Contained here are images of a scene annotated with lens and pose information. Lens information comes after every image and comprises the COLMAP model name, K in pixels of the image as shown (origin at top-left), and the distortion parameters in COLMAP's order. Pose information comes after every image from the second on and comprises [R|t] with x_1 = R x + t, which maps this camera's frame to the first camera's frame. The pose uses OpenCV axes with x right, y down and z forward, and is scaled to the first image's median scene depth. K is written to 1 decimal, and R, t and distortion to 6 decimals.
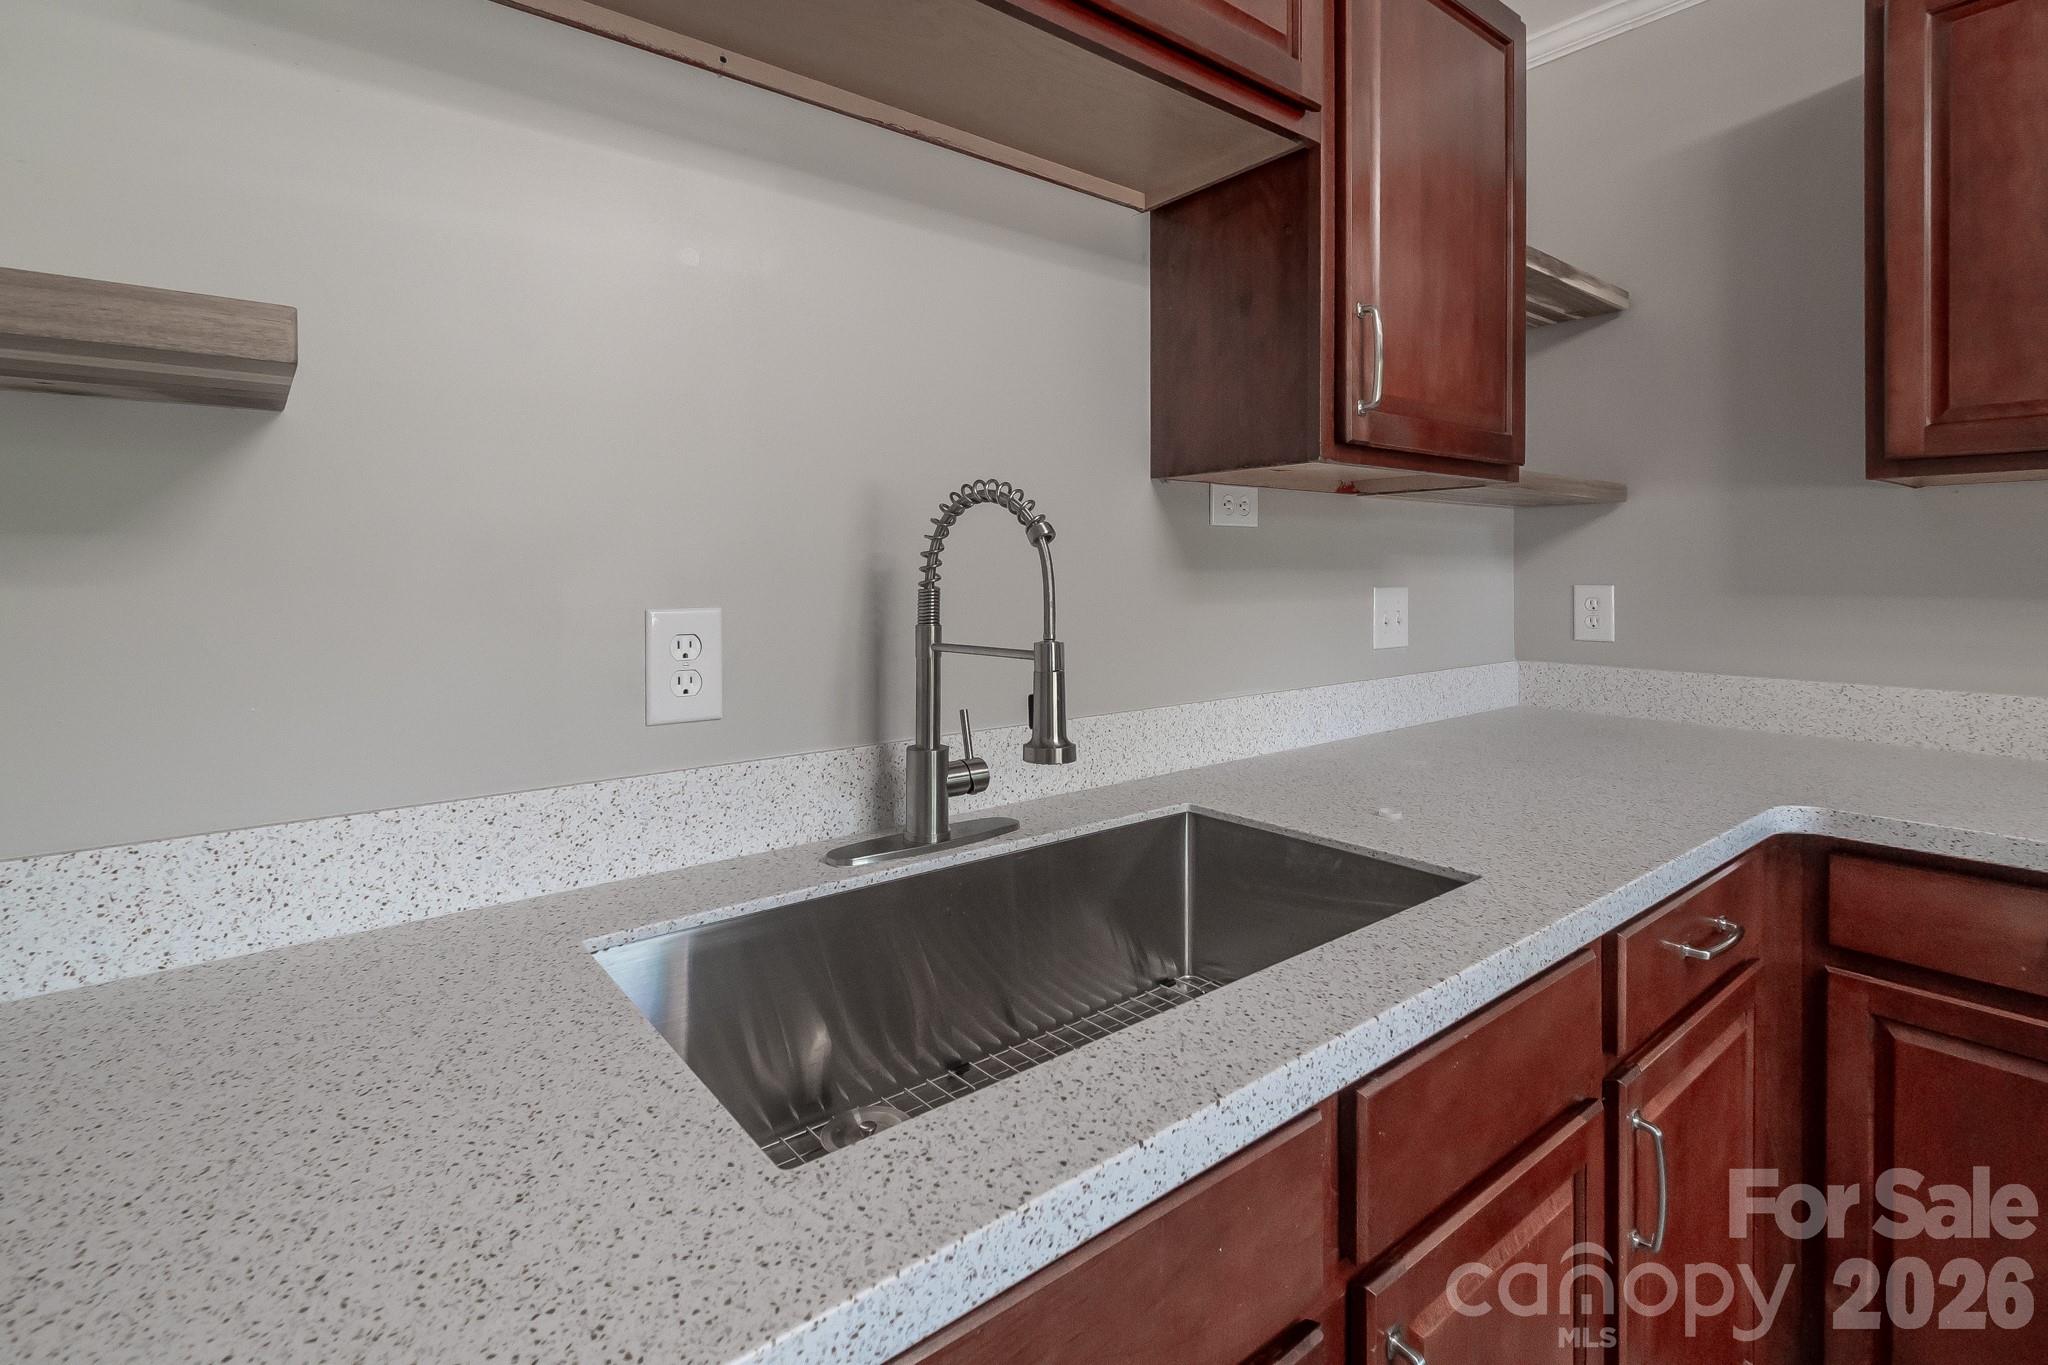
lens RADIAL K [[946.4, 0, 1050.5], [0, 946.4, 573.9], [0, 0, 1]] dist [0.007761, -0.000282]
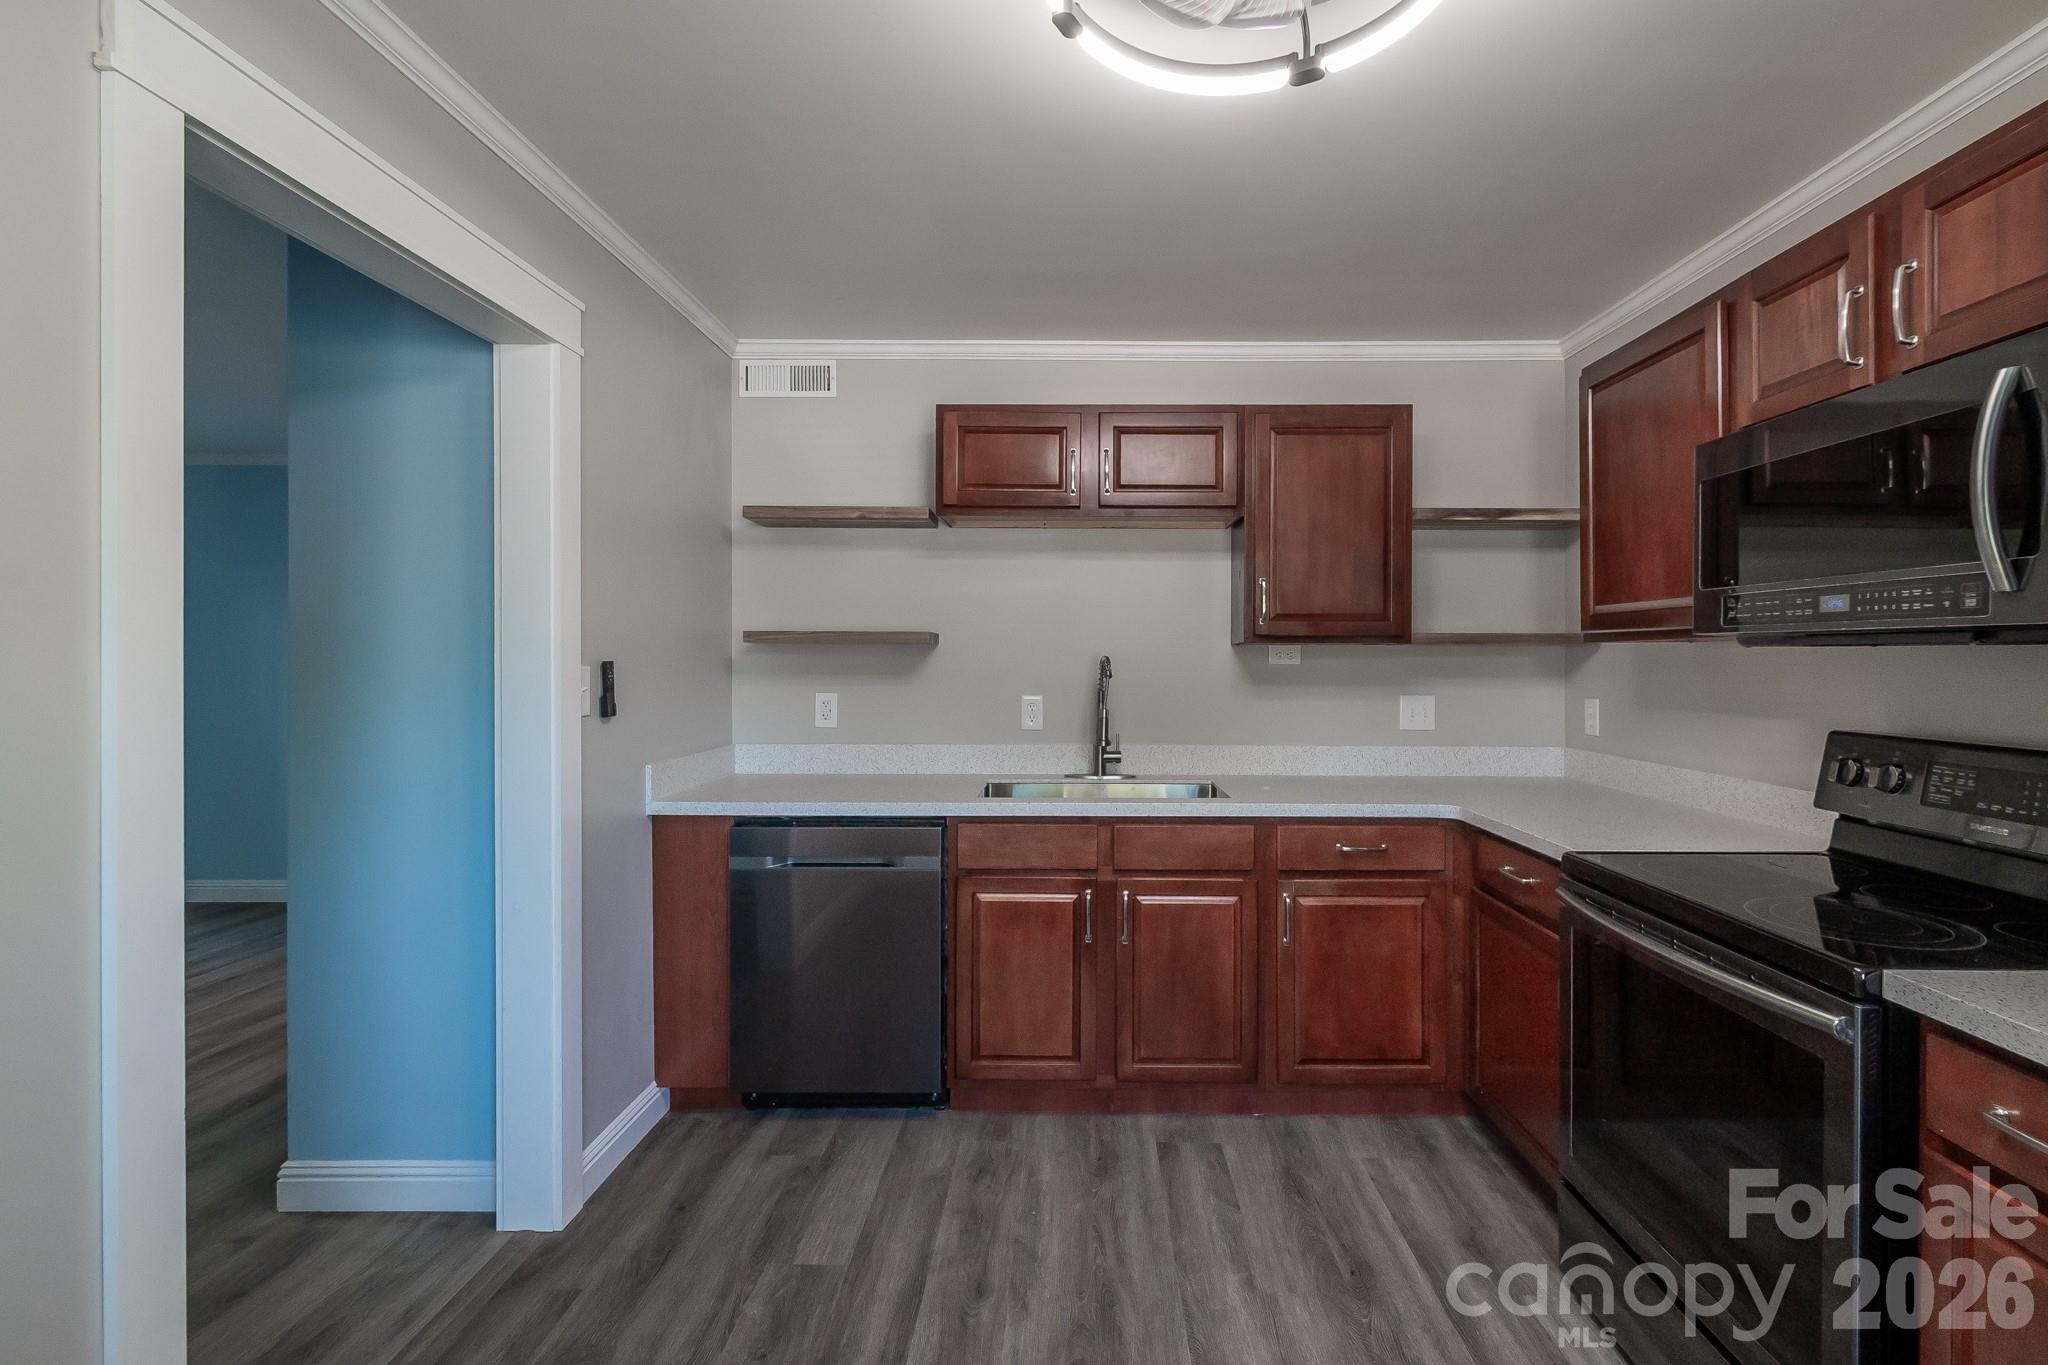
lens RADIAL K [[901.3, 0, 1069.1], [0, 901.3, 660.7], [0, 0, 1]] dist [0.011108, -0.009199]
pose [[0.766899, 0.006451, -0.641736, 1.426660], [-0.008402, 0.999965, 0.000011, -0.070029], [0.641713, 0.005384, 0.766926, -1.088676]]
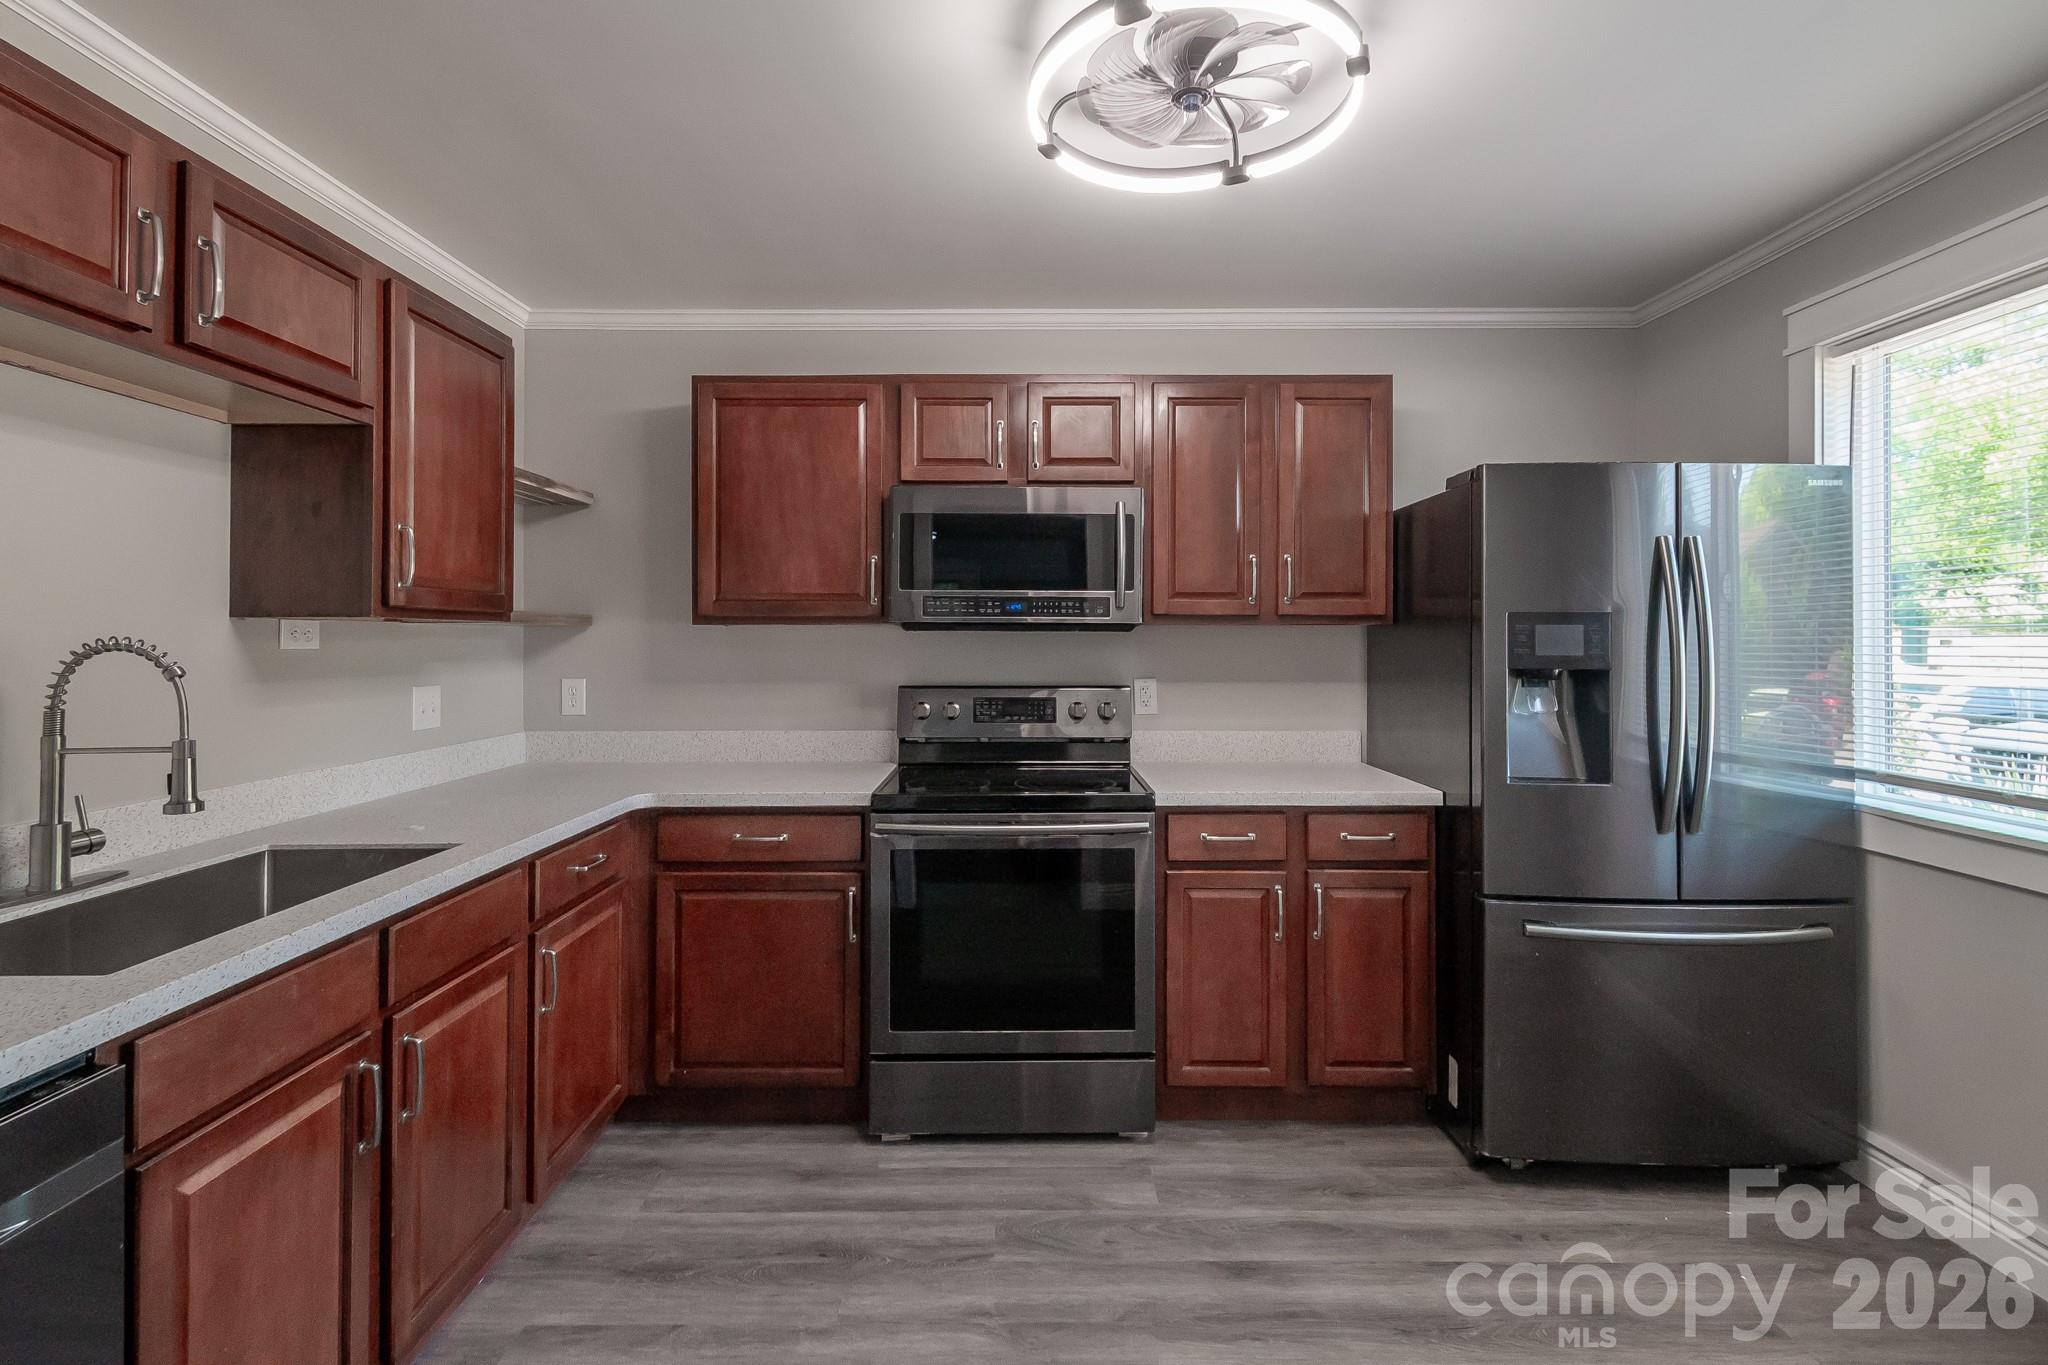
lens RADIAL K [[946.3, 0, 997.6], [0, 946.3, 630.5], [0, 0, 1]] dist [0.000050, -0.005801]
pose [[0.645775, 0.009170, 0.763473, -0.259276], [0.003711, 0.999878, -0.015148, -0.068212], [-0.763519, 0.012615, 0.645662, -0.865796]]
